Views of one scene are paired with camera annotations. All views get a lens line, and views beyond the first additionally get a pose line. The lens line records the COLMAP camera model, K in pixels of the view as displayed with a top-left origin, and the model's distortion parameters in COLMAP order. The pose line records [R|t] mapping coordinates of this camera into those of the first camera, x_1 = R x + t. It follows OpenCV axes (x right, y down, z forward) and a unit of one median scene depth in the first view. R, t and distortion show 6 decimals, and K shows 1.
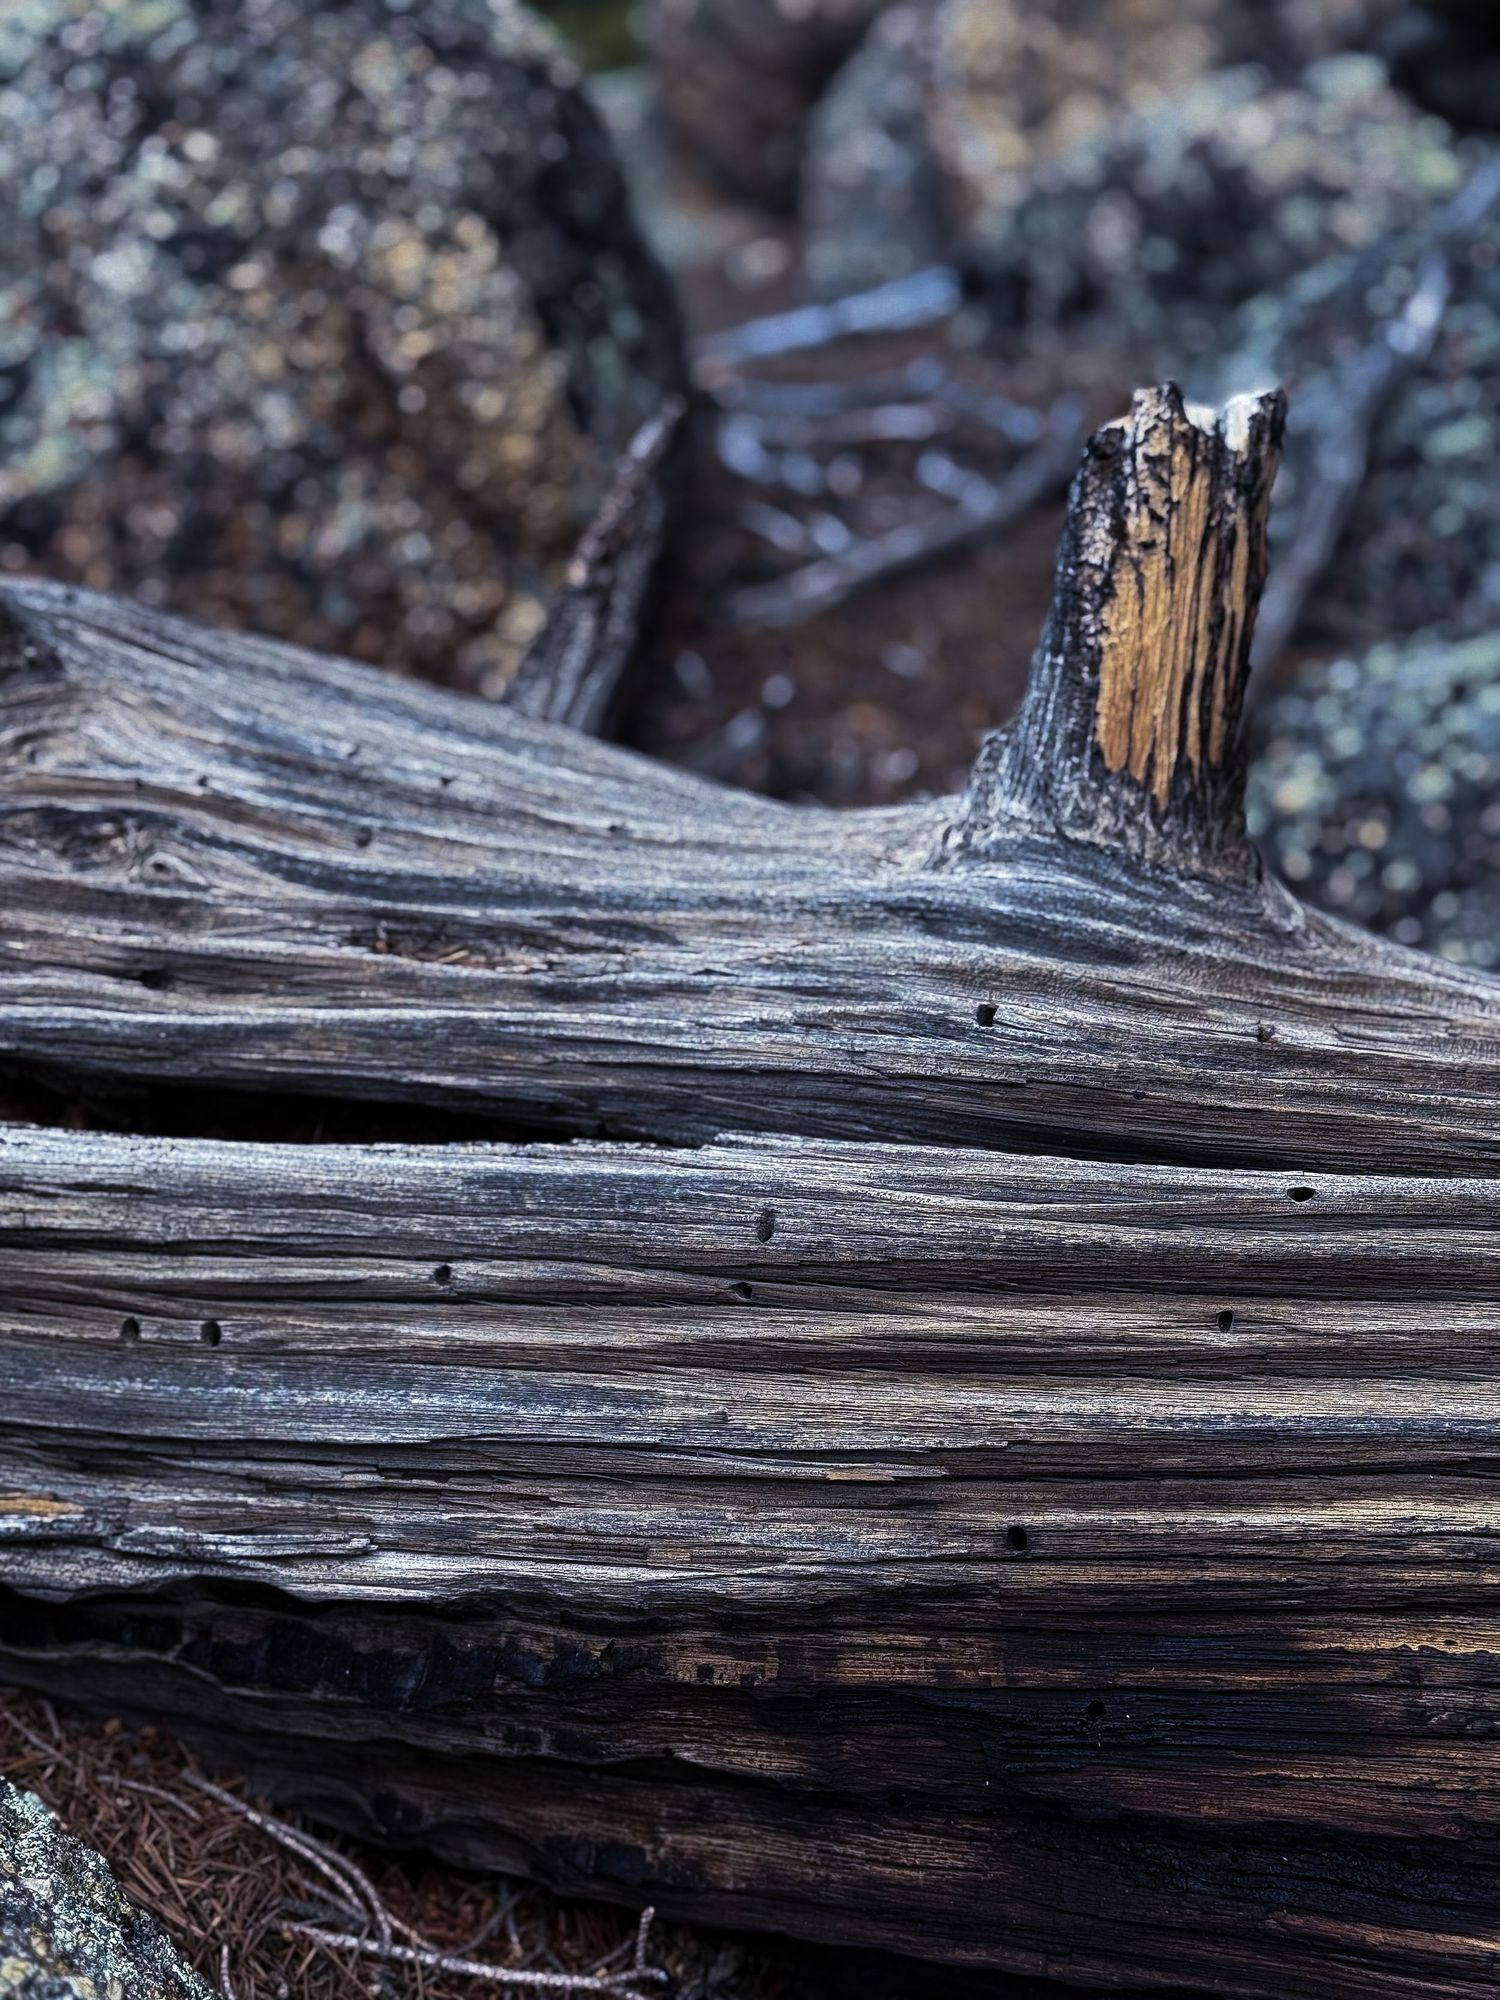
lens RADIAL K [[2783.3, 0, 762.8], [0, 2783.3, 989.7], [0, 0, 1]] dist [0.124115, -0.116951]
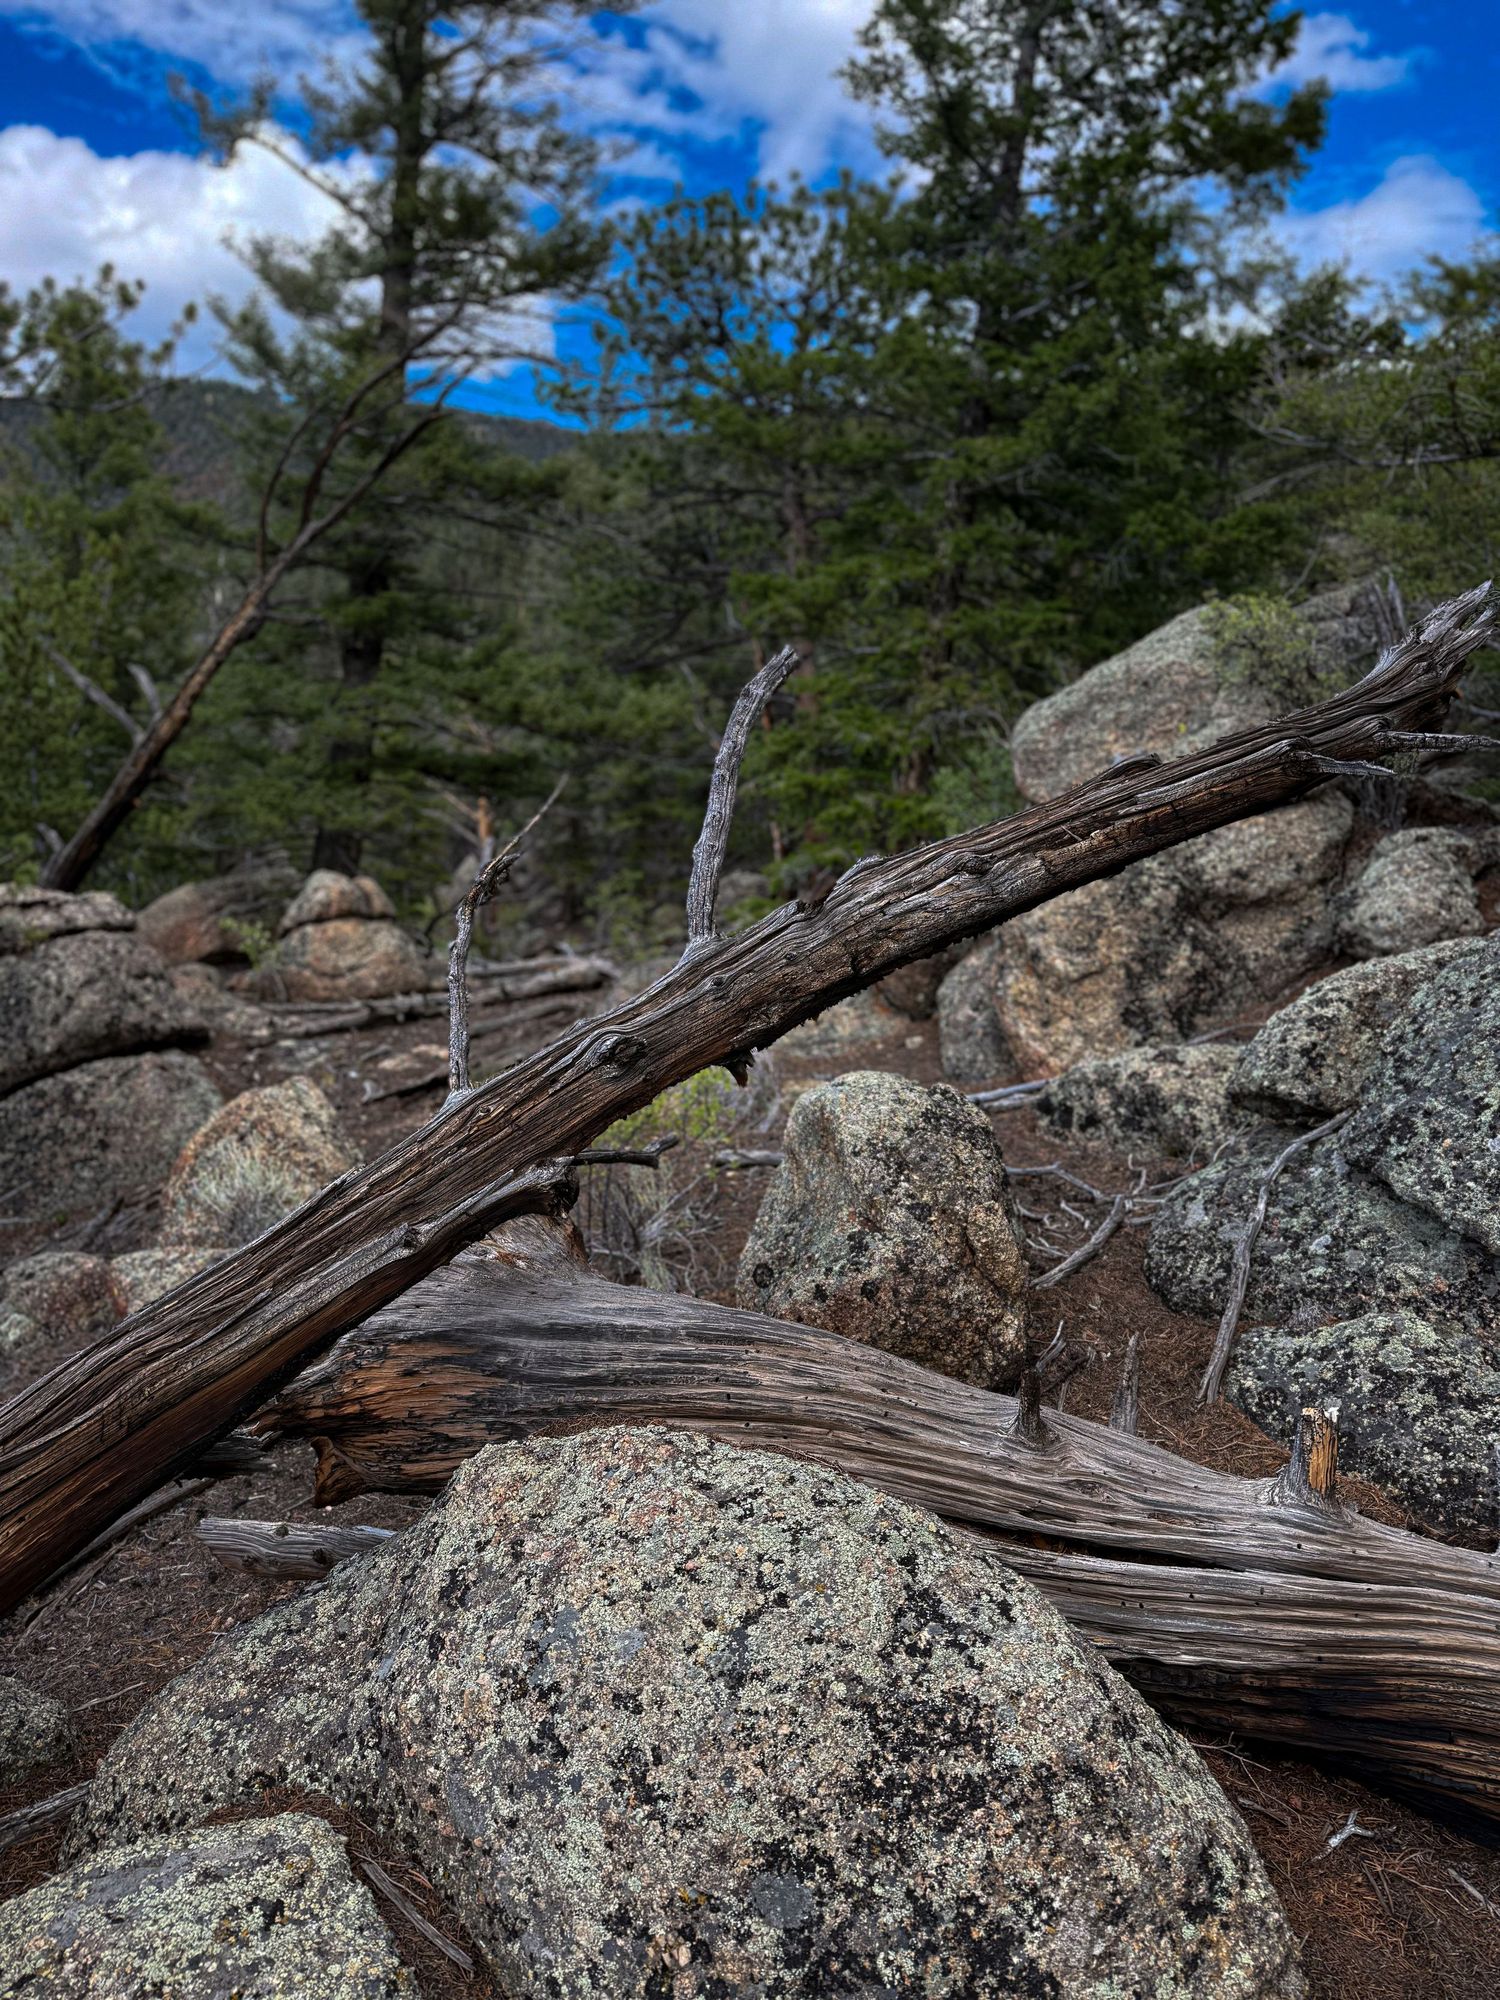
lens RADIAL K [[1381.5, 0, 750.0], [0, 1381.5, 1000.0], [0, 0, 1]] dist [-0.001554, -0.003651]
pose [[0.999367, 0.022411, -0.027629, -0.903877], [-0.027094, 0.982769, -0.182843, -0.499628], [0.023055, 0.183476, 0.982754, -1.736663]]
